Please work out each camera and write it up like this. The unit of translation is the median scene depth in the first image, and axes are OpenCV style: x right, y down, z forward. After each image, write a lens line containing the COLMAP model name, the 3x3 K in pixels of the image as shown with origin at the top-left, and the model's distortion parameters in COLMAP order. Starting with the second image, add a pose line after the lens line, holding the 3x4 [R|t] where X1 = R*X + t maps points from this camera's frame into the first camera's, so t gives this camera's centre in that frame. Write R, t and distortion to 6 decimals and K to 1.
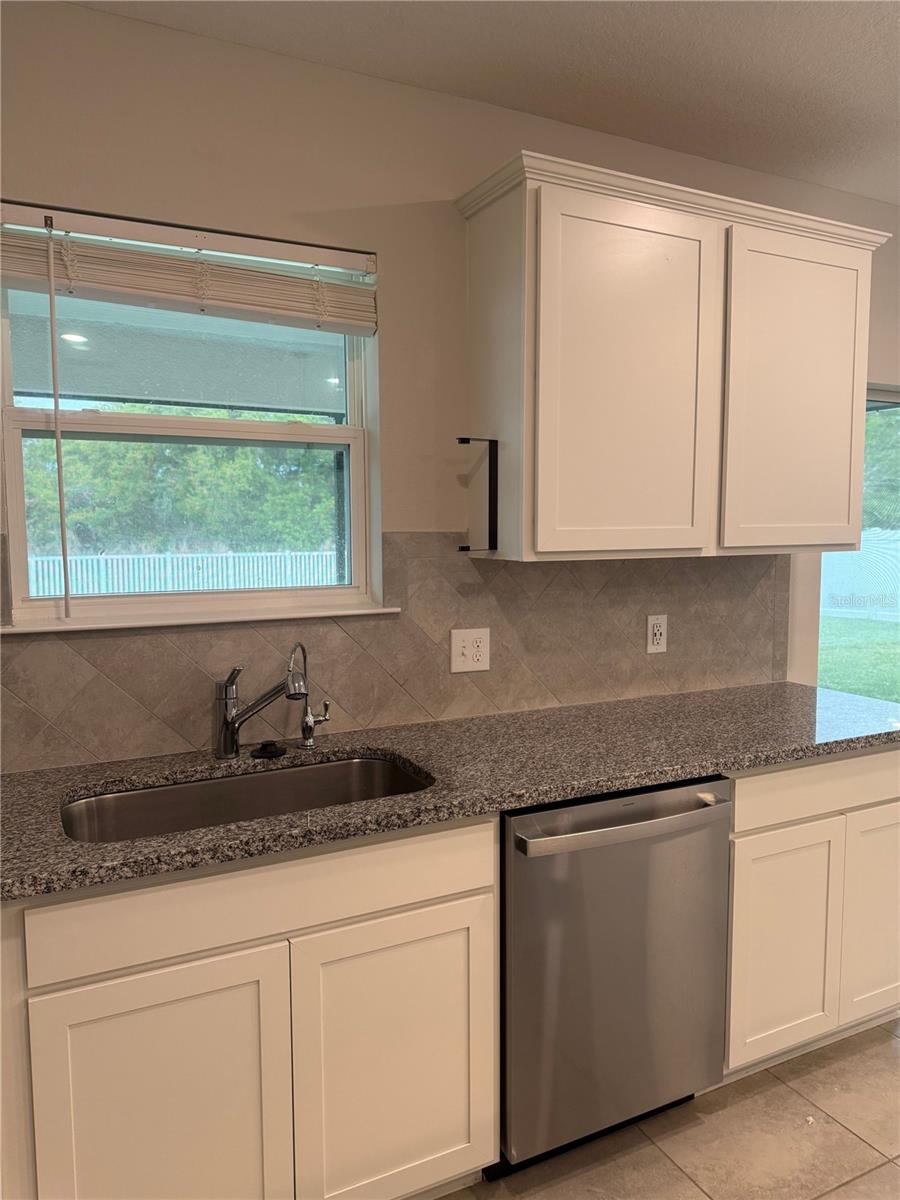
lens RADIAL K [[836.5, 0, 444.2], [0, 836.5, 604.1], [0, 0, 1]] dist [0.116094, -0.169680]
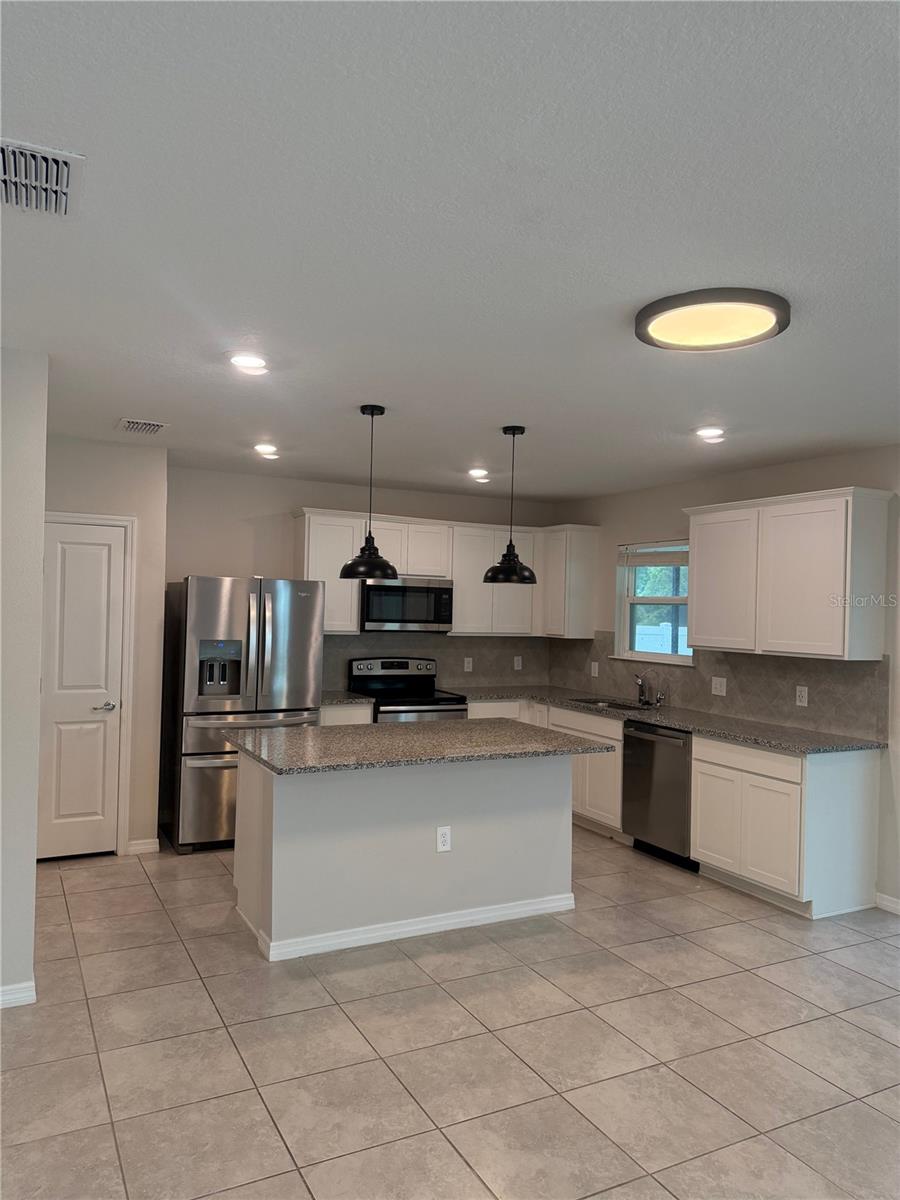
lens RADIAL K [[836.5, 0, 444.2], [0, 836.5, 604.1], [0, 0, 1]] dist [0.116094, -0.169680]
pose [[0.013819, 0.000049, -0.999905, 2.512203], [-0.121479, 0.992593, -0.001630, -0.082374], [0.992498, 0.121490, 0.013722, 0.143599]]
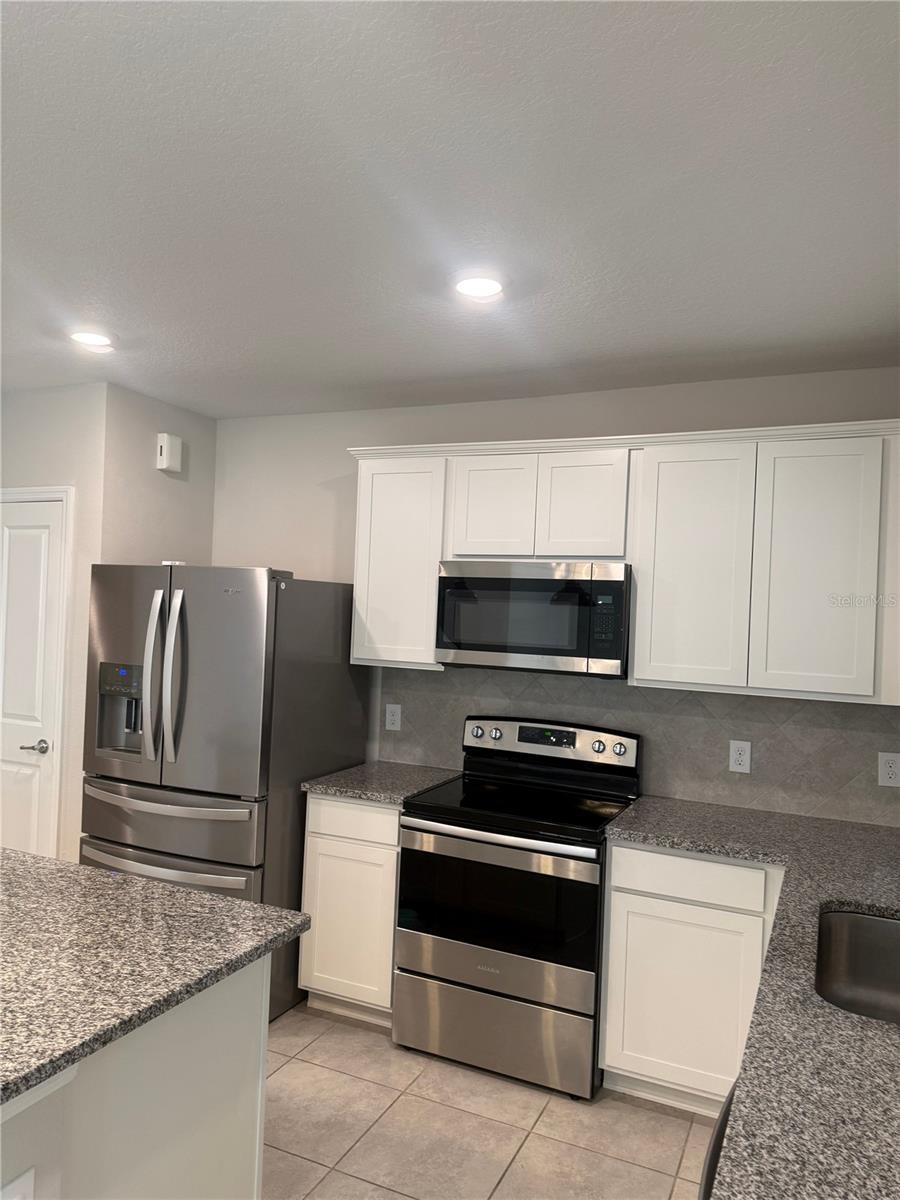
lens RADIAL K [[836.5, 0, 444.2], [0, 836.5, 604.1], [0, 0, 1]] dist [0.116094, -0.169680]
pose [[-0.780398, -0.033691, -0.624375, 0.672053], [-0.098102, 0.992778, 0.069046, -0.174105], [0.617539, 0.115136, -0.778067, 1.061602]]
